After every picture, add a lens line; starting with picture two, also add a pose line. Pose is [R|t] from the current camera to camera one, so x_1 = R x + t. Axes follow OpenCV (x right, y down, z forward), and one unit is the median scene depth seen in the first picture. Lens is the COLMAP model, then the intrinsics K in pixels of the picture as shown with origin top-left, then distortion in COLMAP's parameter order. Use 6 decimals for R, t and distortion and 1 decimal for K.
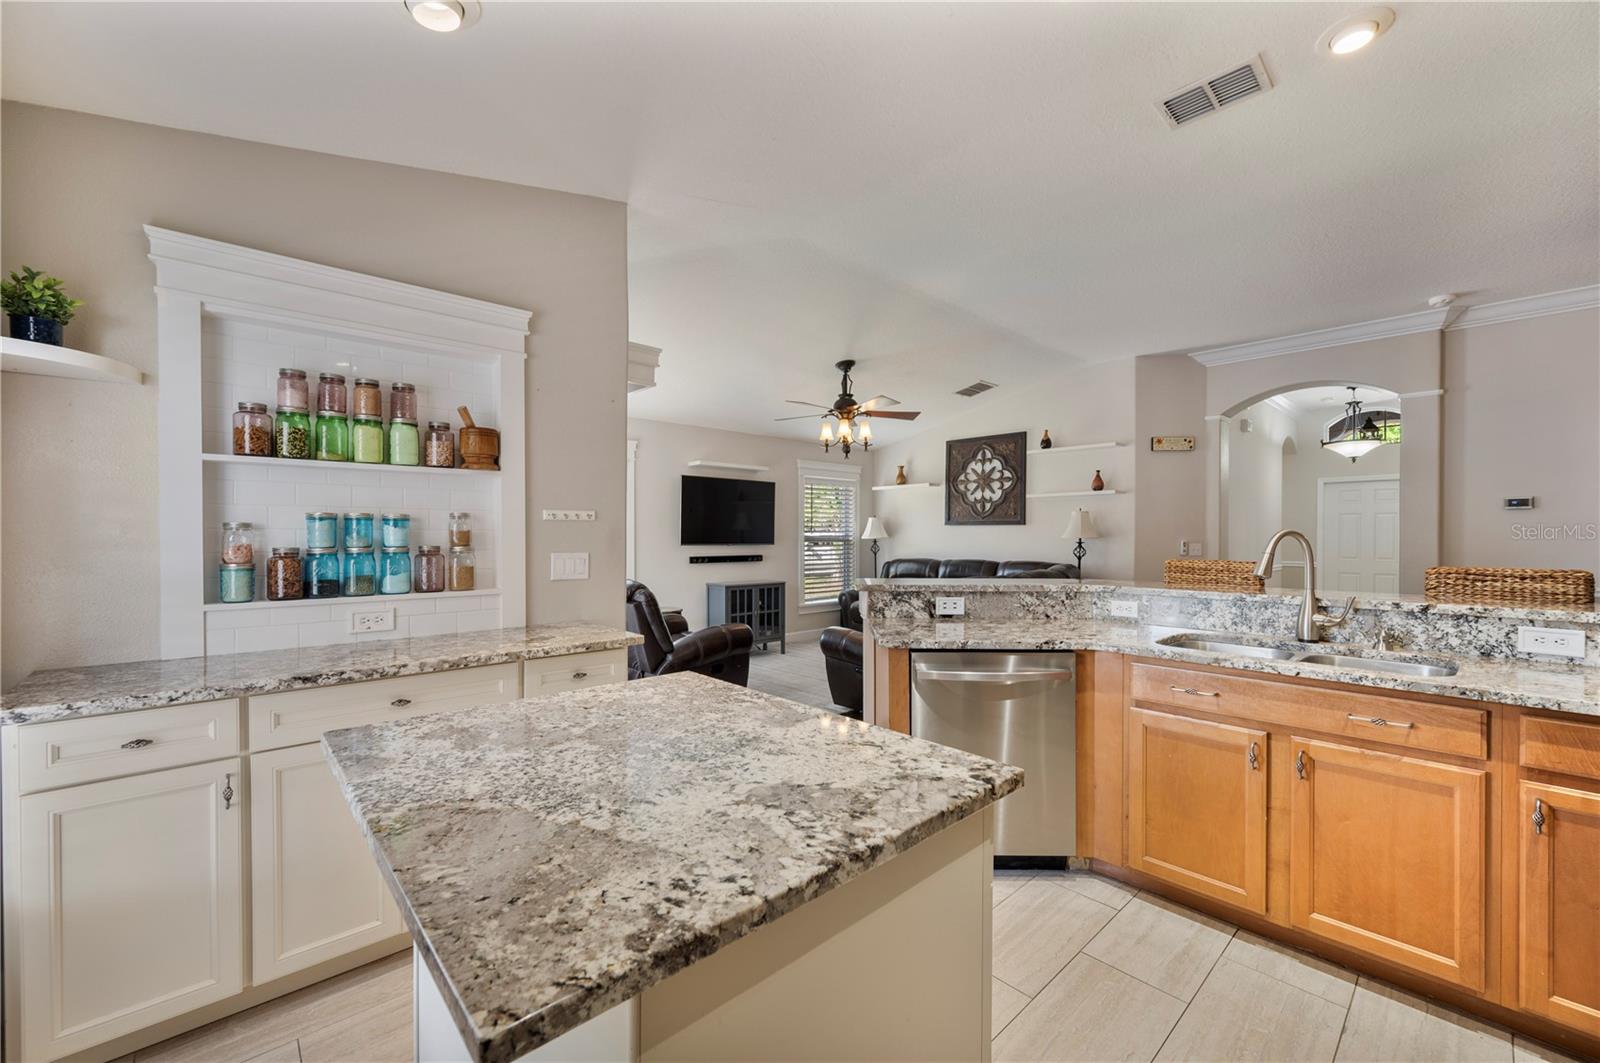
lens RADIAL K [[638.4, 0, 800.4], [0, 638.4, 536.6], [0, 0, 1]] dist [0.000089, -0.000009]
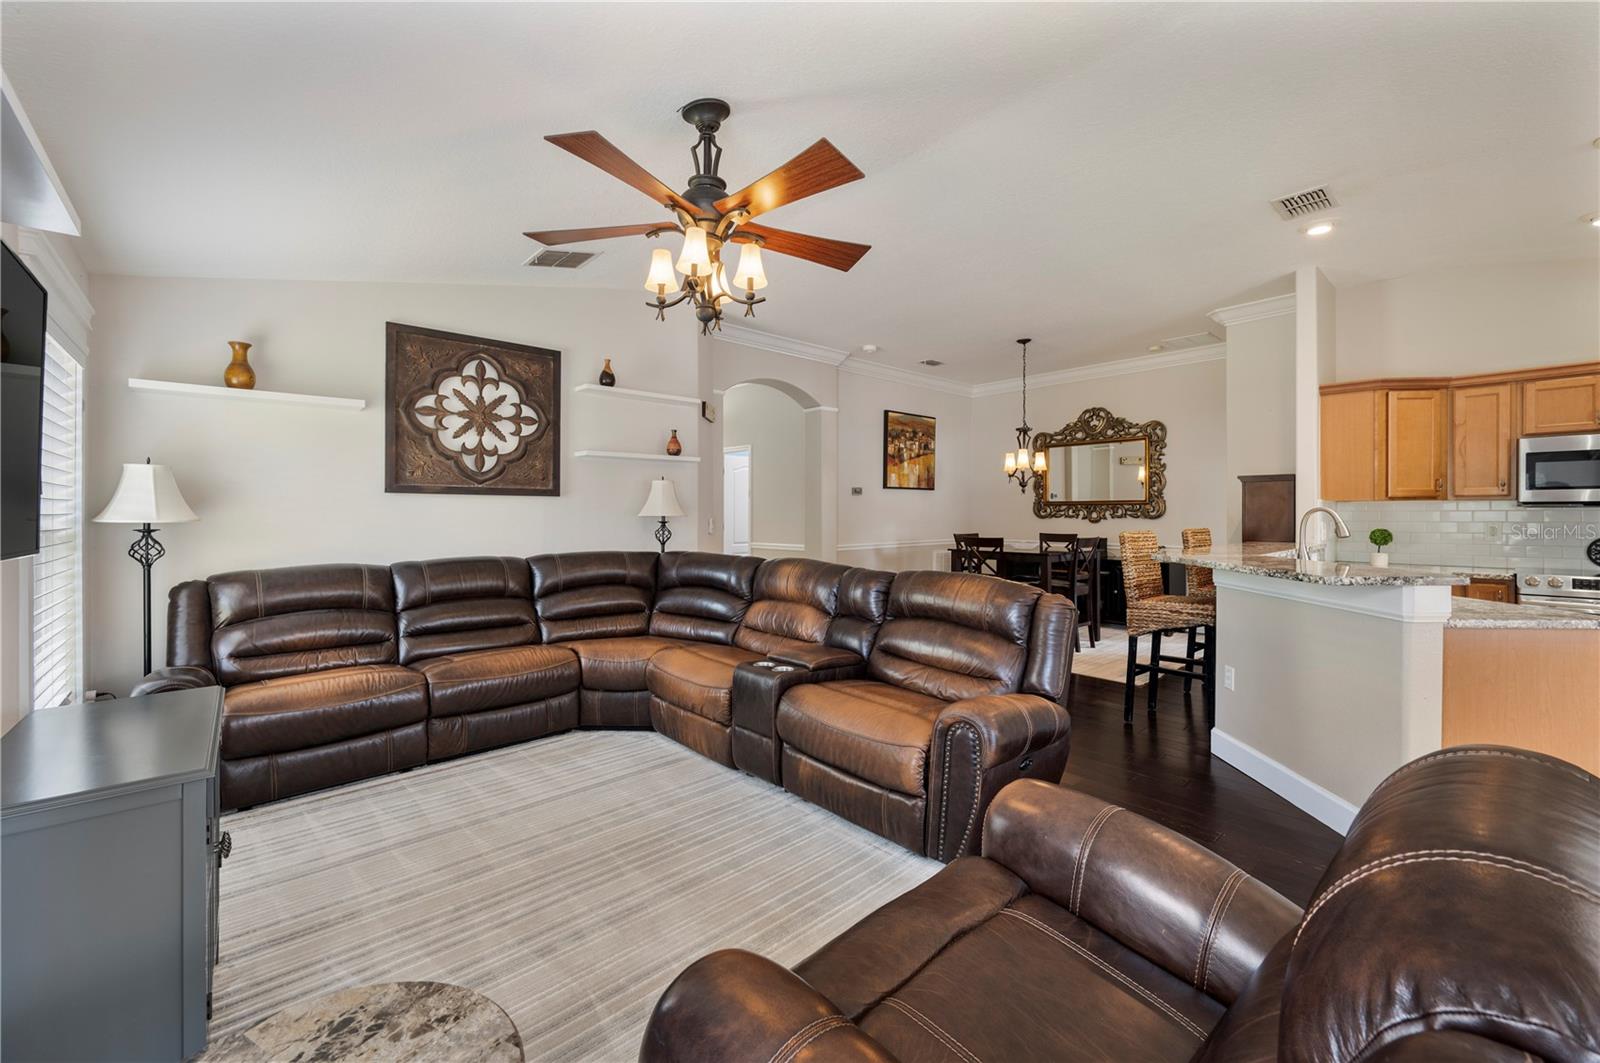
lens RADIAL K [[638.4, 0, 792.7], [0, 638.4, 513.9], [0, 0, 1]] dist [0.003460, -0.000021]
pose [[0.025214, -0.002726, 0.999678, -0.282151], [0.004085, 0.999988, 0.002623, -0.001496], [-0.999674, 0.004018, 0.025225, 0.740981]]
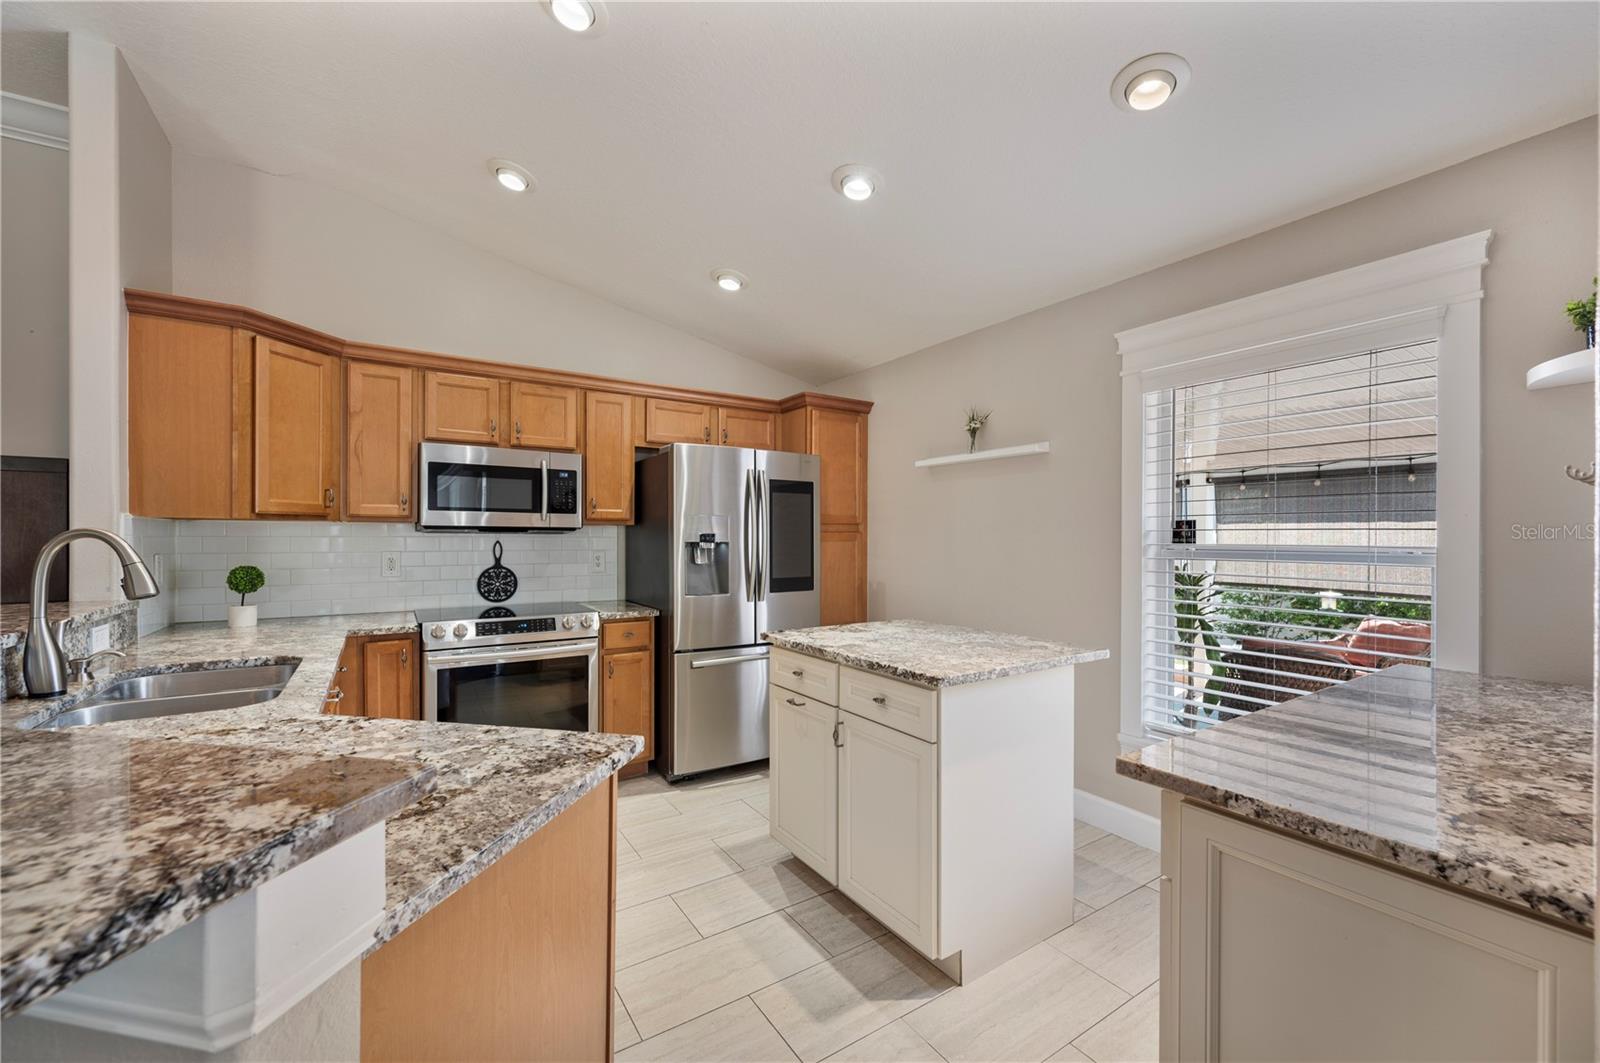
lens RADIAL K [[638.4, 0, 800.4], [0, 638.4, 536.6], [0, 0, 1]] dist [0.000089, -0.000009]
pose [[-0.986520, -0.003709, 0.163597, -0.031409], [-0.003777, 0.999993, -0.000106, -0.001670], [-0.163595, -0.000723, -0.986527, 0.504326]]
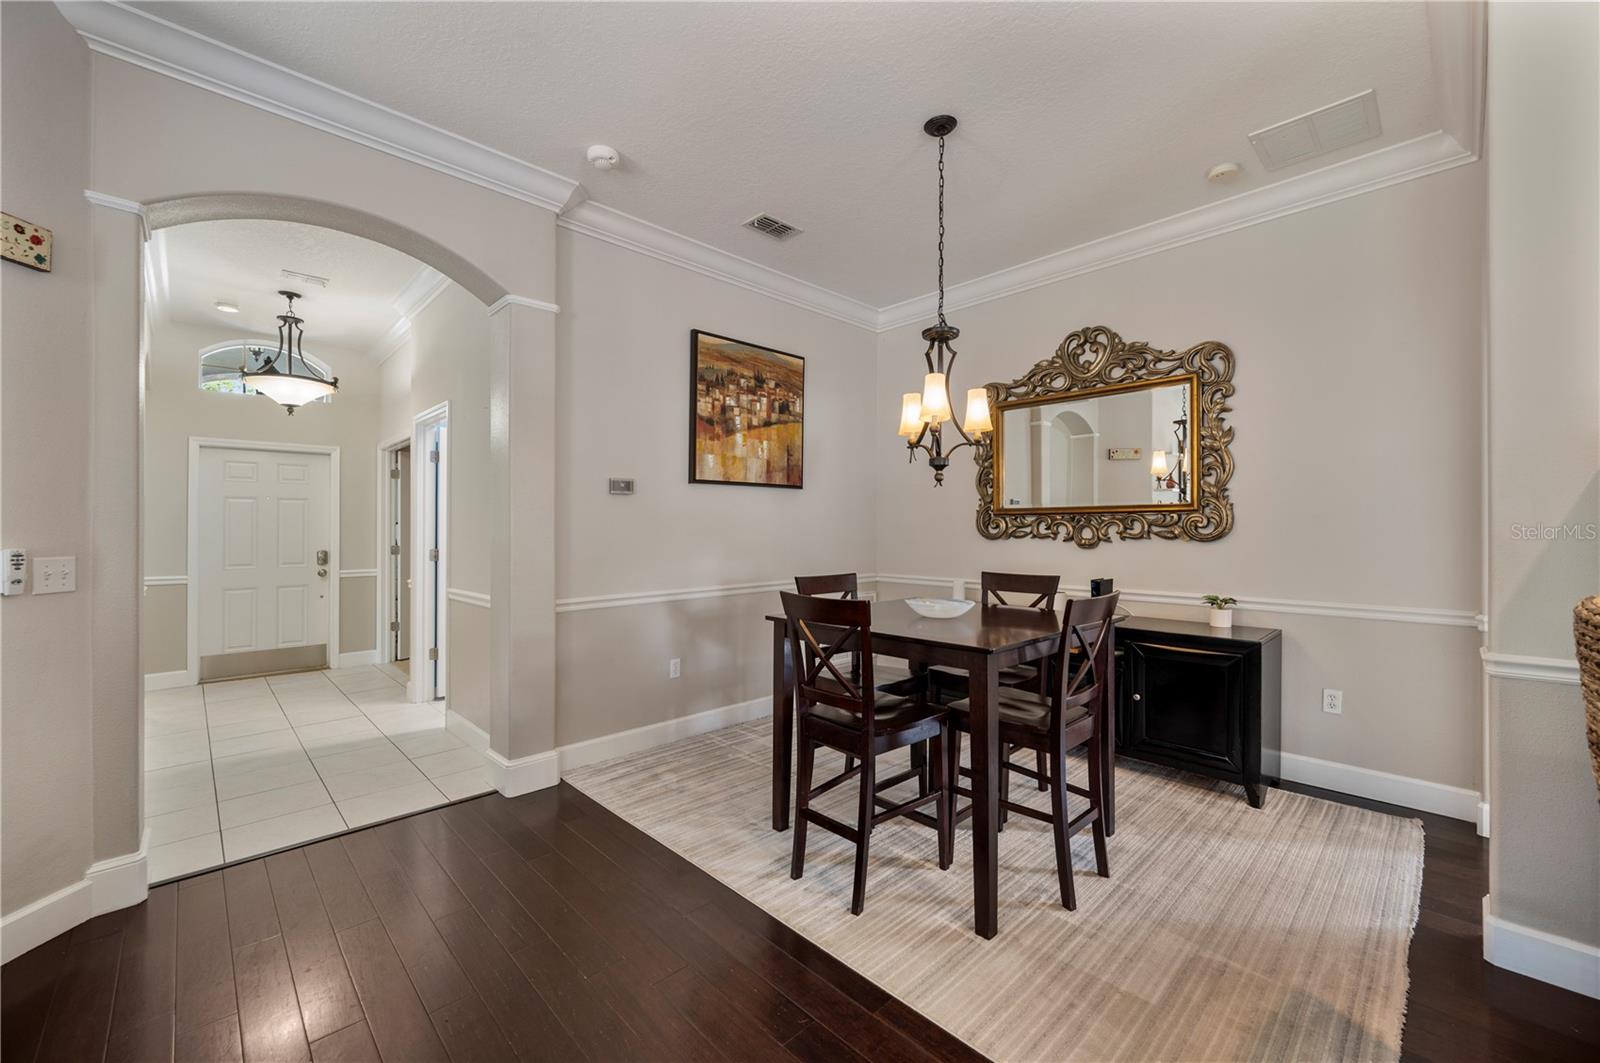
lens RADIAL K [[624.0, 0, 812.8], [0, 624.0, 530.7], [0, 0, 1]] dist [-0.000463, -0.000145]
pose [[-0.044488, -0.004217, 0.999001, 0.239741], [0.005342, 0.999976, 0.004459, -0.000945], [-0.998996, 0.005536, -0.044464, 0.537298]]
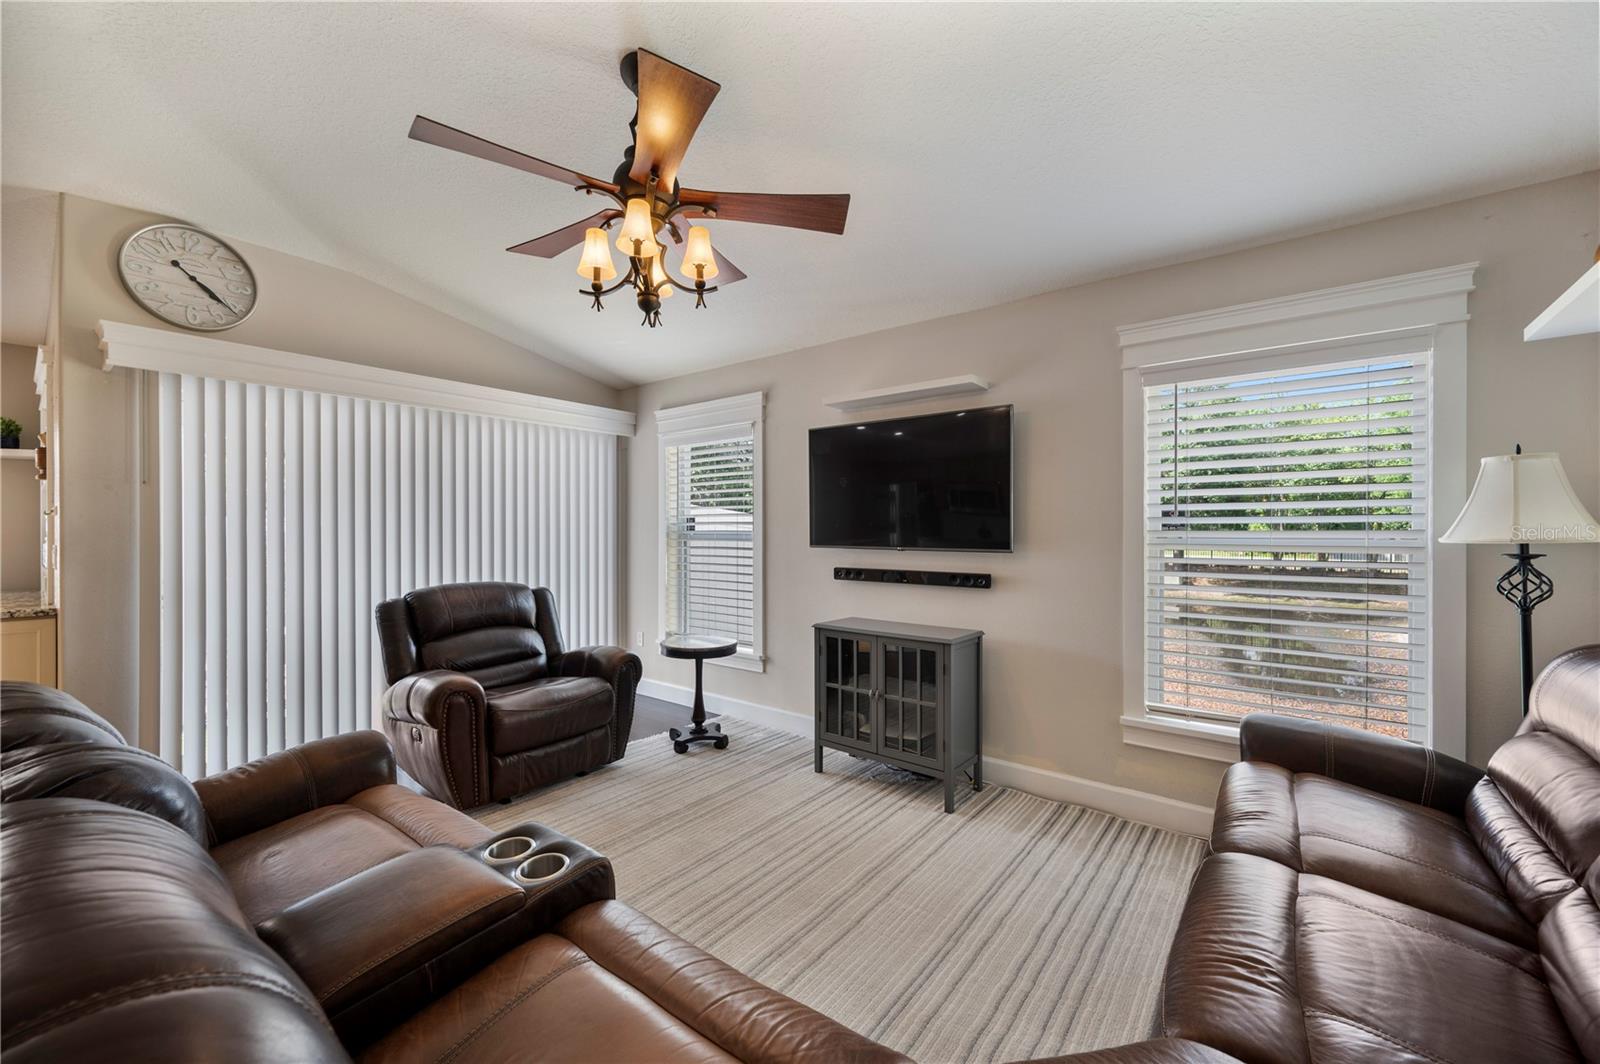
lens RADIAL K [[638.4, 0, 800.4], [0, 638.4, 537.1], [0, 0, 1]] dist [0.000089, -0.000009]
pose [[0.145831, 0.011182, -0.989246, 0.365541], [-0.002809, 0.999937, 0.010888, -0.001577], [0.989306, 0.001191, 0.145853, 0.825861]]
